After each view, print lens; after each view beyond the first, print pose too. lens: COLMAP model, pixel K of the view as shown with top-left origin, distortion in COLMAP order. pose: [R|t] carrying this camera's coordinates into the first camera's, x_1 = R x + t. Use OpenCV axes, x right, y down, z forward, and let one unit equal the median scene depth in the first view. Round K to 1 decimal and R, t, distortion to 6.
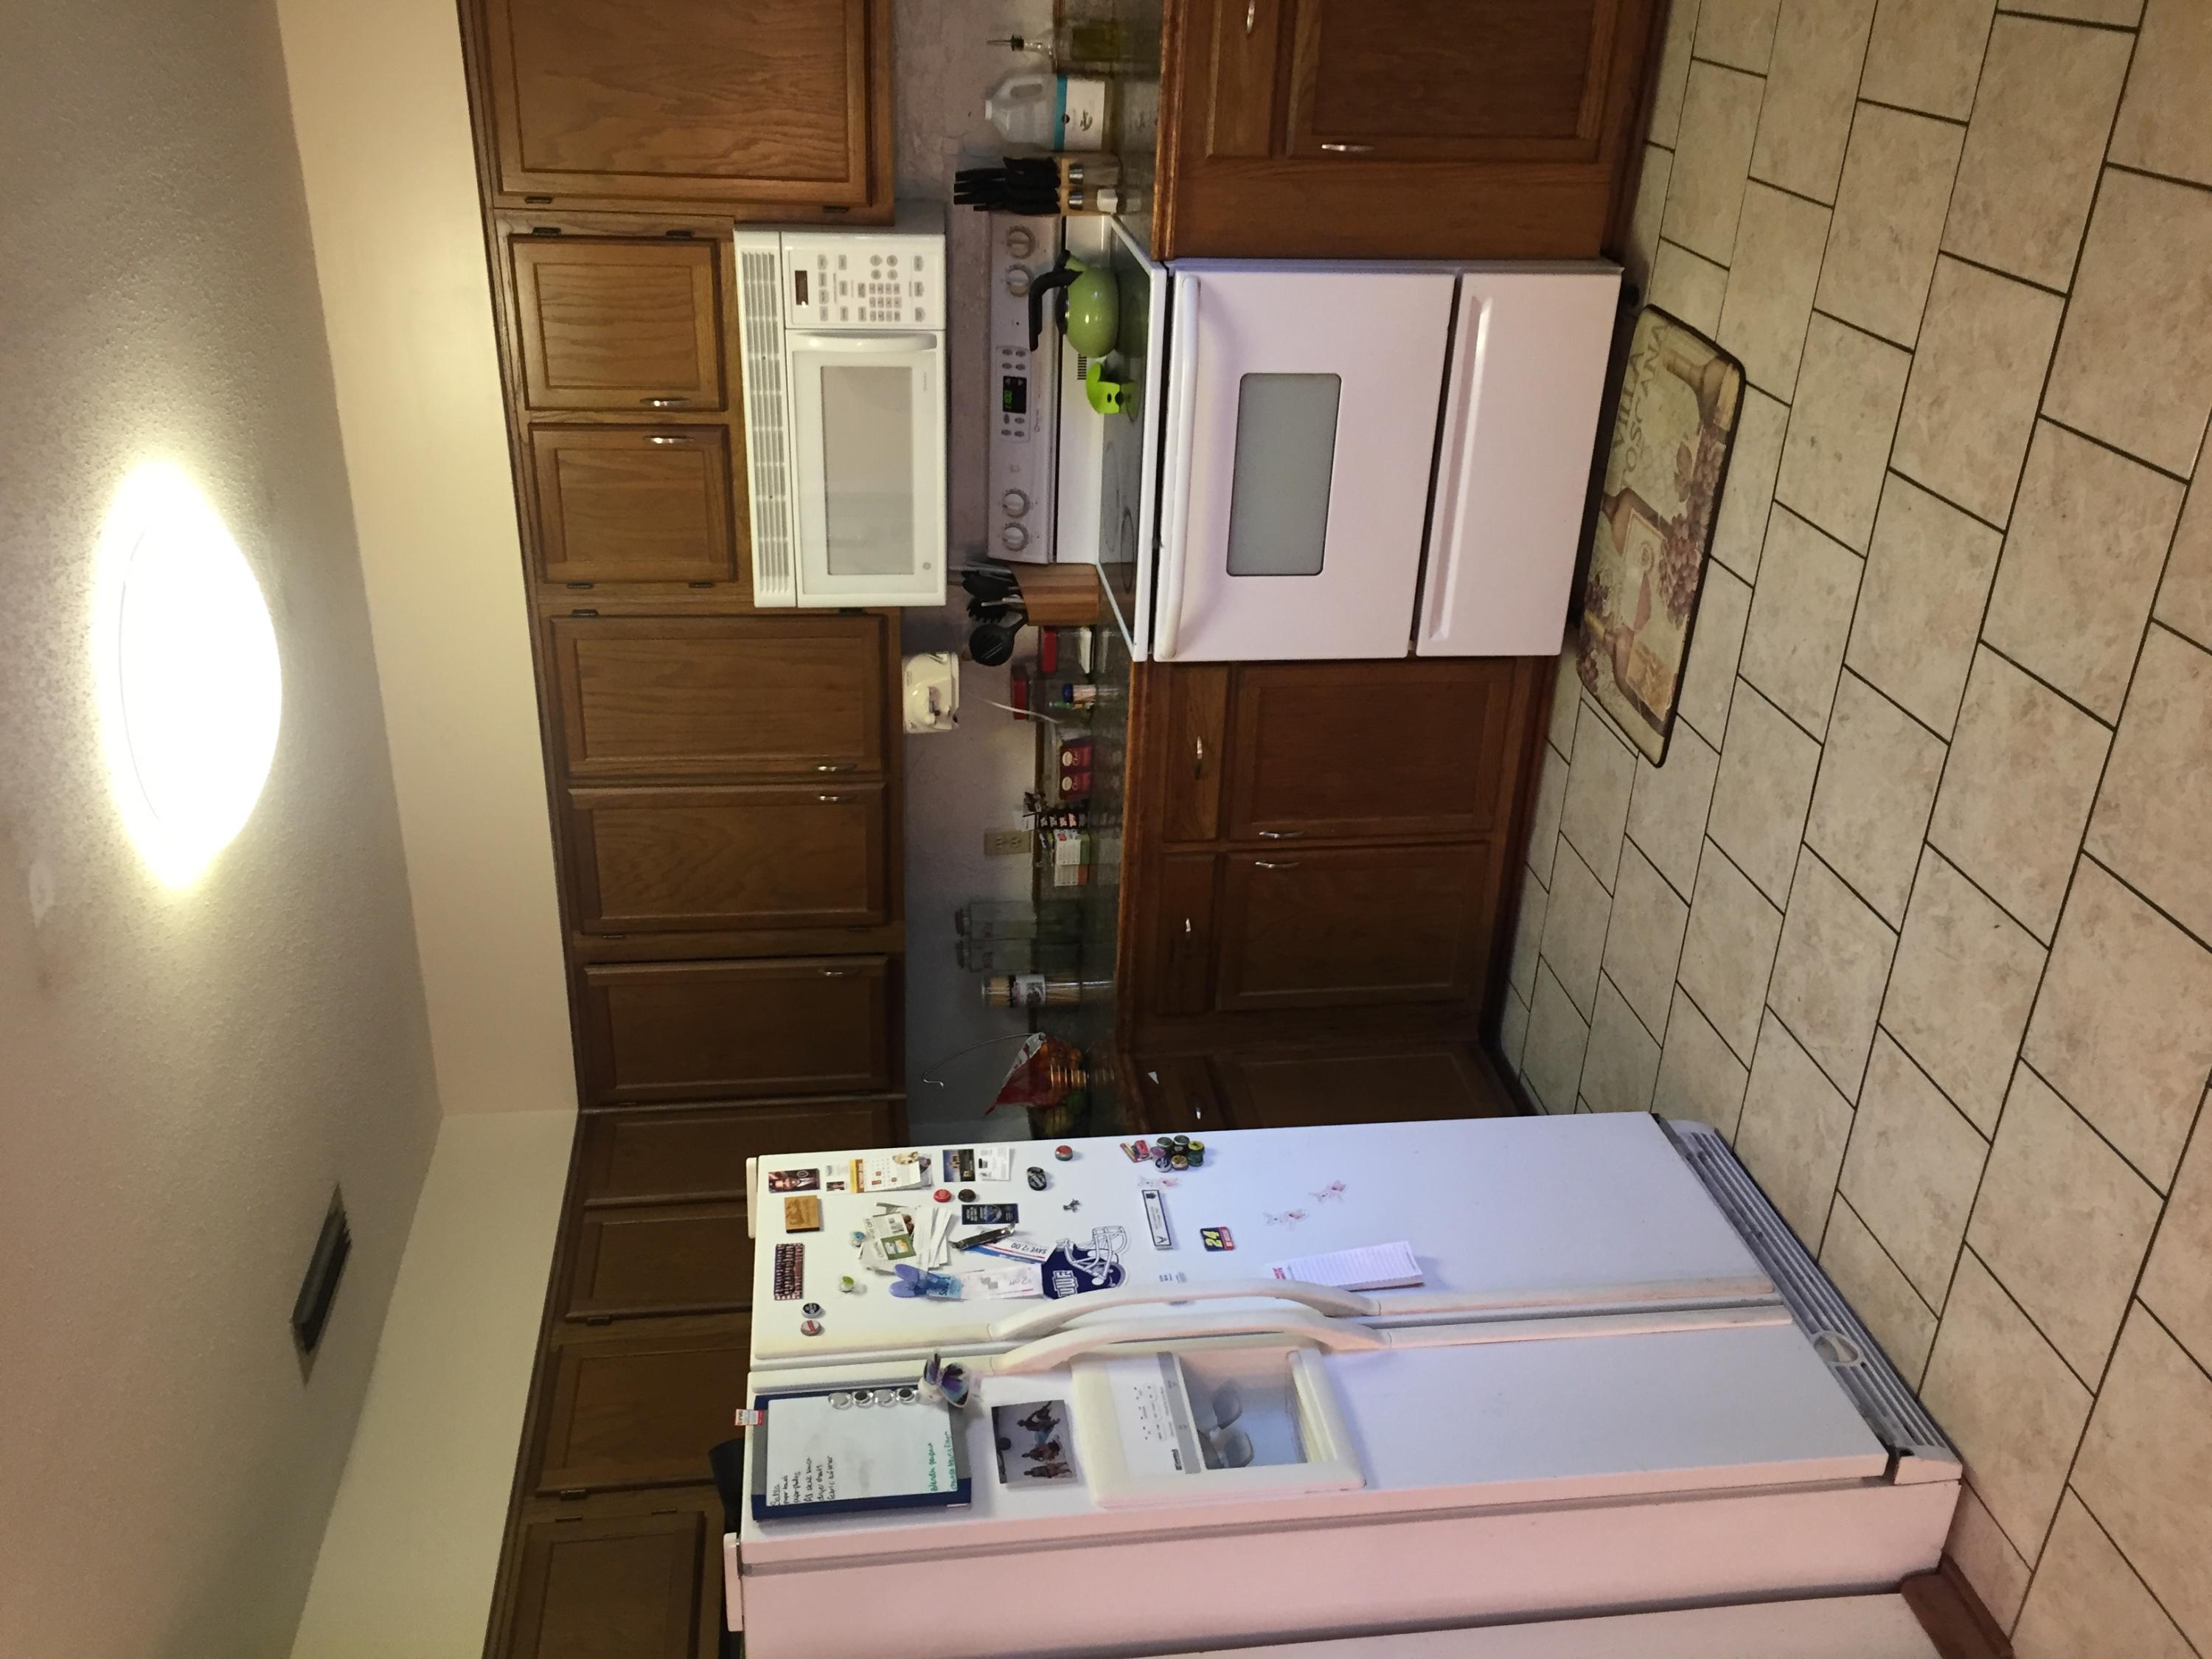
lens RADIAL K [[1899.5, 0, 1107.4], [0, 1899.5, 825.1], [0, 0, 1]] dist [0.082661, -0.118826]
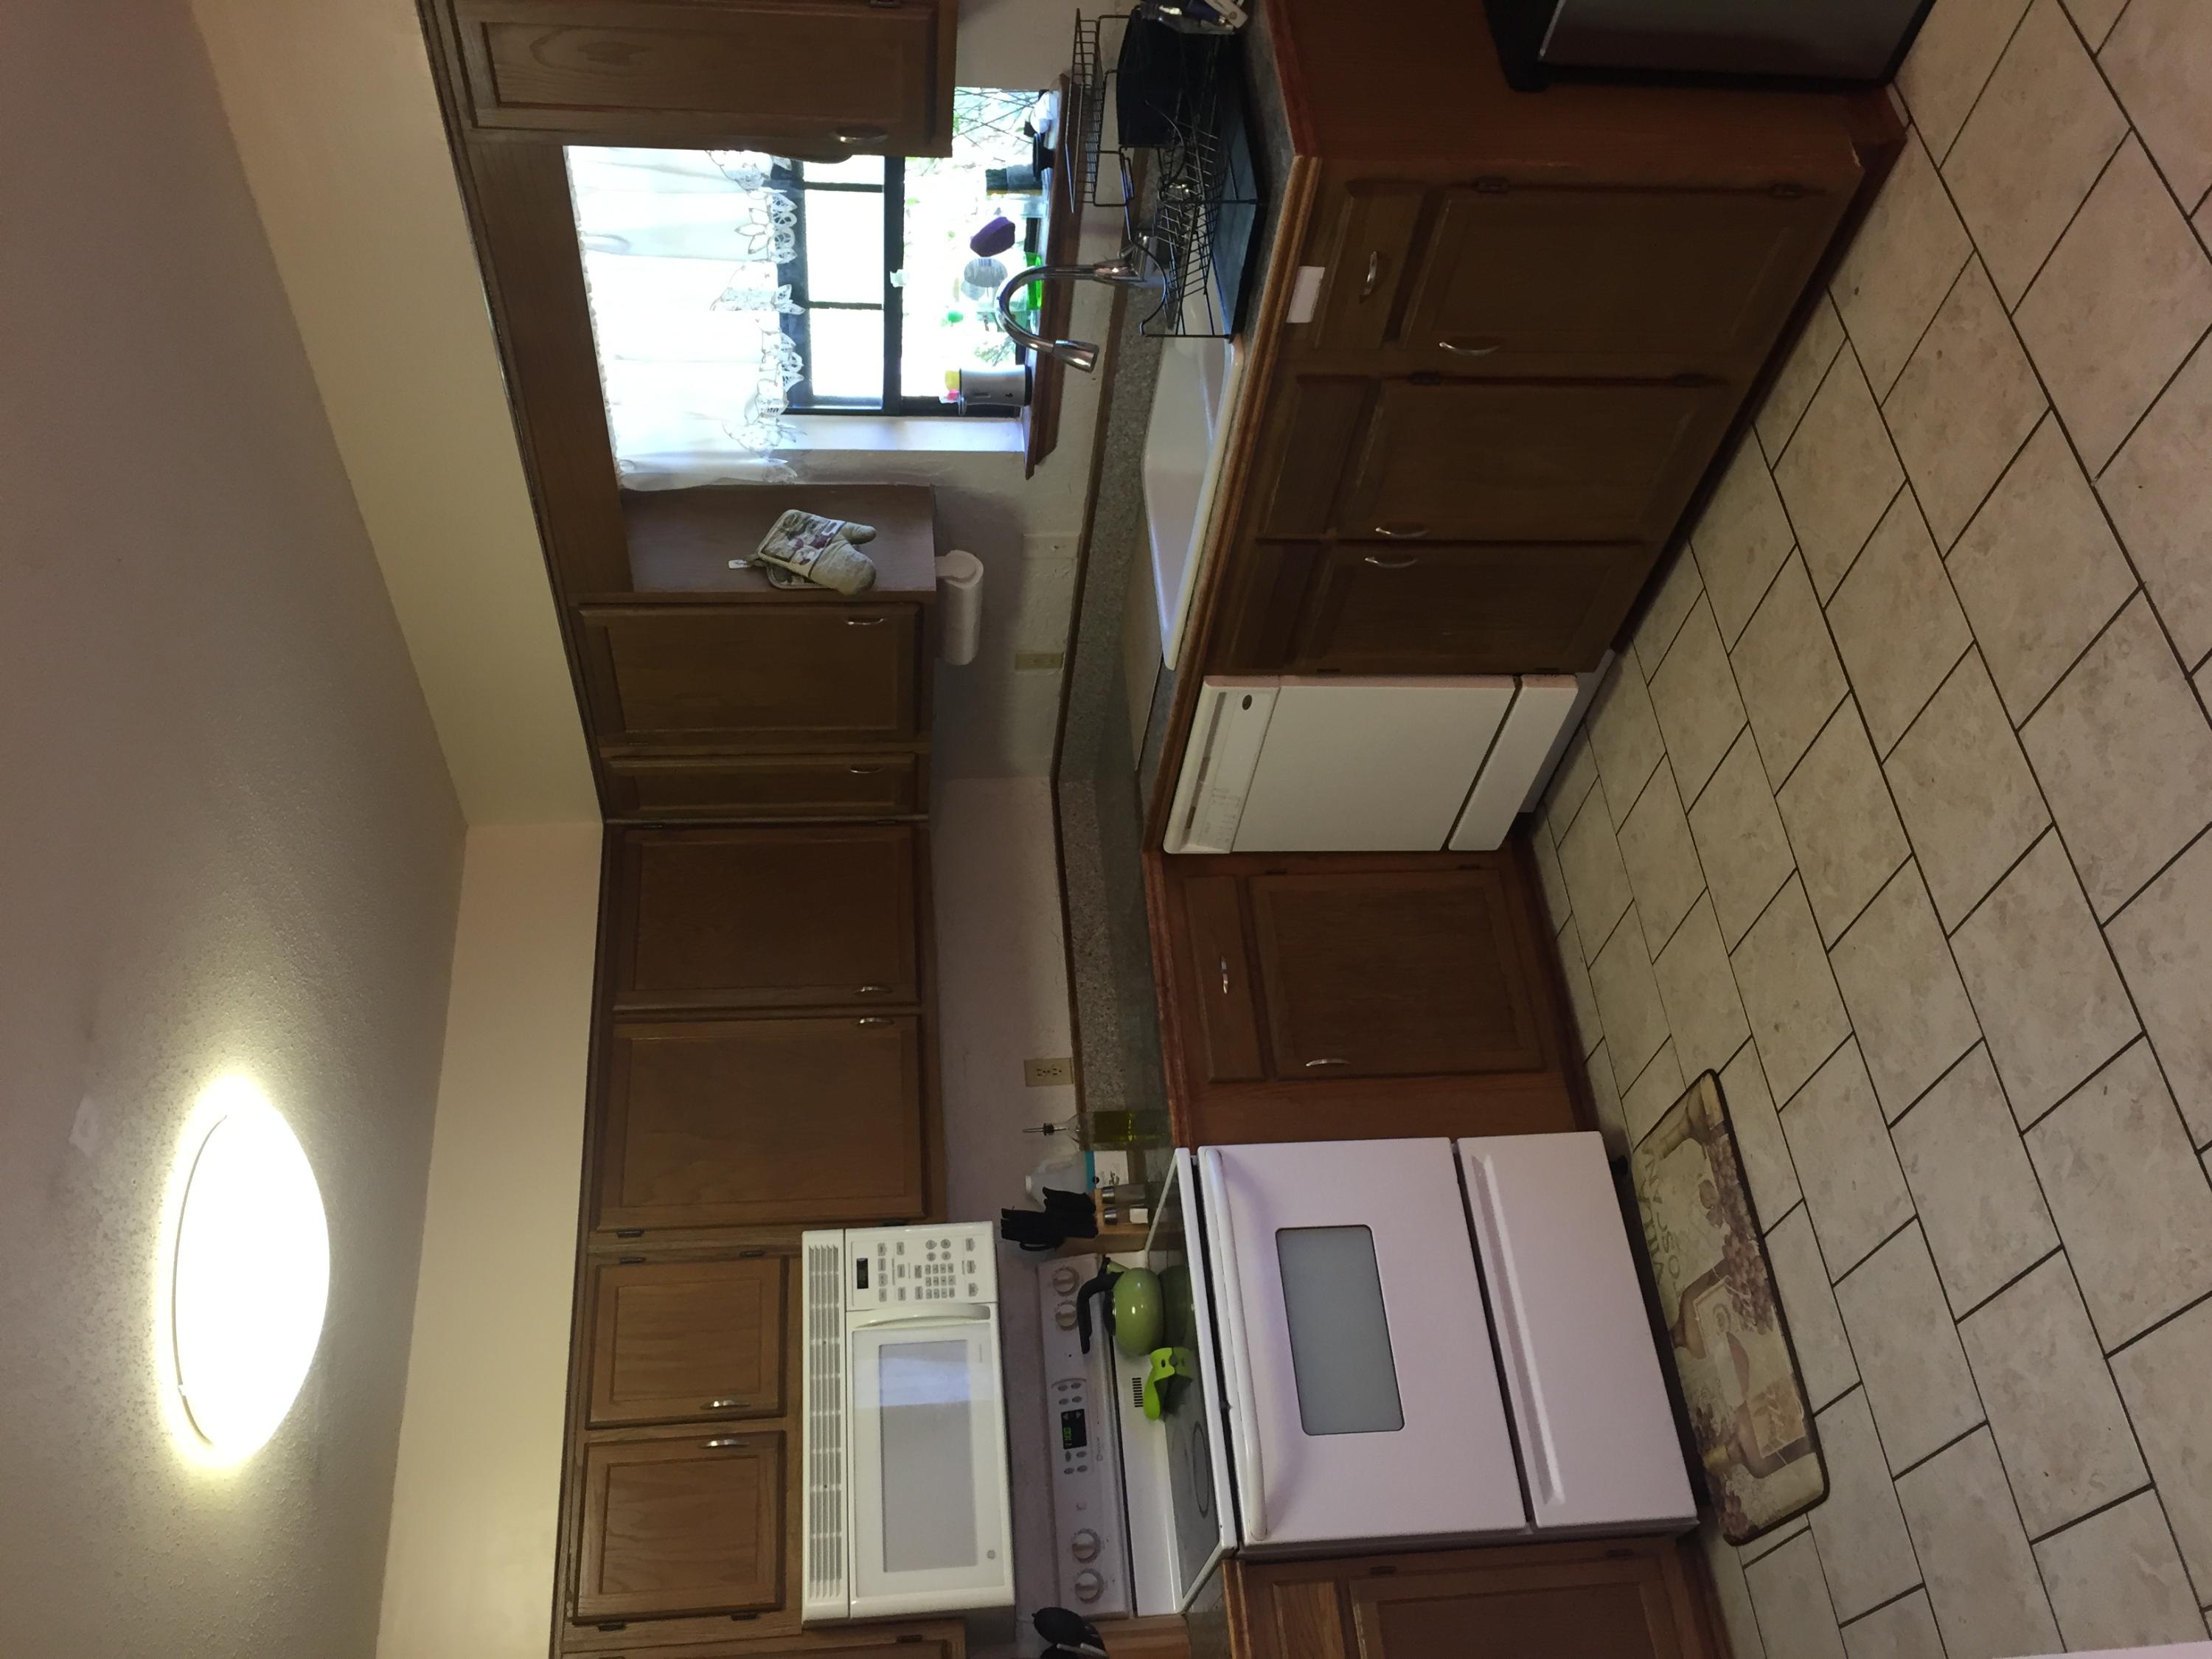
lens RADIAL K [[1899.5, 0, 1107.9], [0, 1899.5, 820.0], [0, 0, 1]] dist [0.082661, -0.118826]
pose [[0.991059, -0.129118, 0.033624, -0.028065], [0.094065, 0.497426, -0.862391, 0.563311], [0.094625, 0.857843, 0.505124, 0.269525]]
